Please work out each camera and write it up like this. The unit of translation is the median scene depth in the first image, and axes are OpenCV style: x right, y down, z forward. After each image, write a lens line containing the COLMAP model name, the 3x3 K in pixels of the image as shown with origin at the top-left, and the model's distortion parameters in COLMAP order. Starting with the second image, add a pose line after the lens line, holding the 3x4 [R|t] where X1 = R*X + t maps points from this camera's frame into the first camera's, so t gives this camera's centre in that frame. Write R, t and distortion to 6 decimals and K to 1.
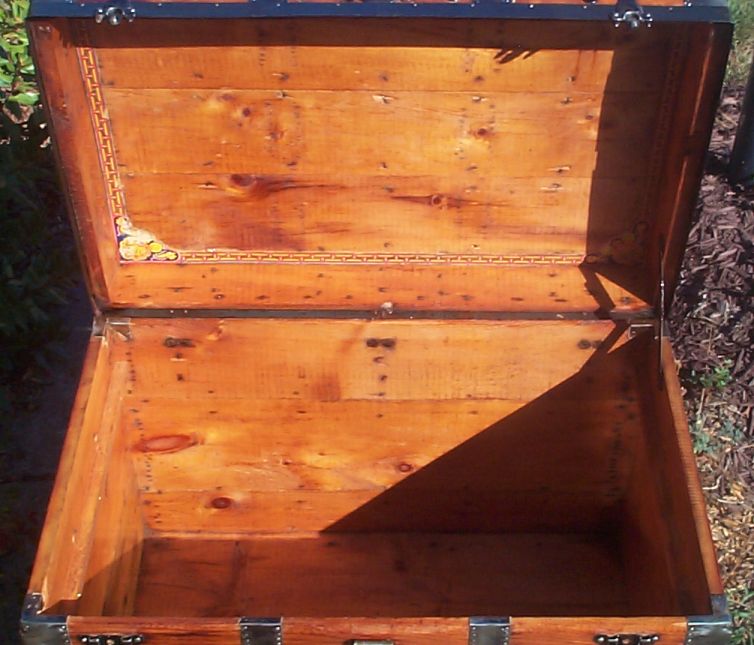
lens RADIAL K [[1256.0, 0, 377.0], [0, 1256.0, 322.5], [0, 0, 1]] dist [0.000000, -0.027417]
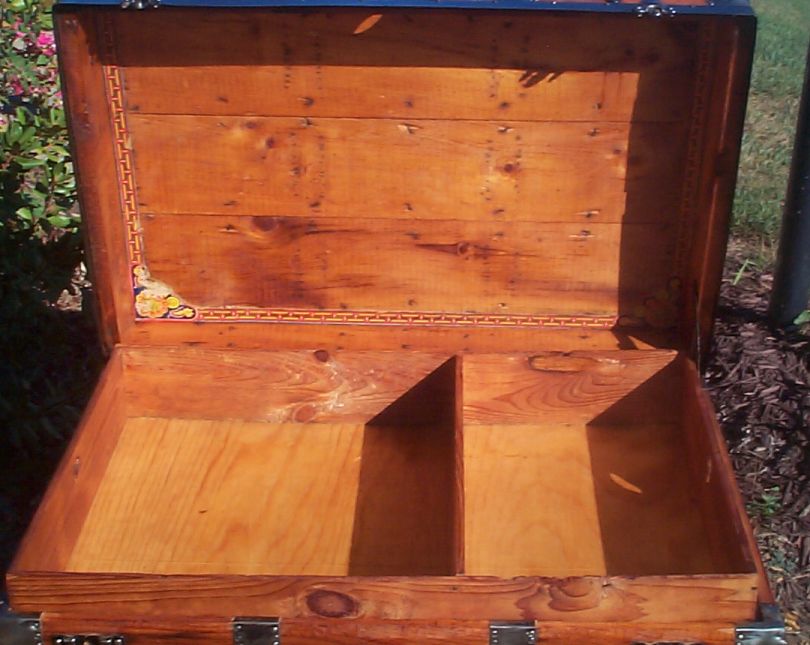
lens RADIAL K [[1270.4, 0, 405.0], [0, 1270.4, 322.5], [0, 0, 1]] dist [-0.021880, 0.104570]
pose [[0.999763, 0.016562, -0.014110, 0.017693], [-0.019418, 0.971741, -0.235250, 0.191811], [0.009815, 0.235468, 0.971833, 0.057283]]
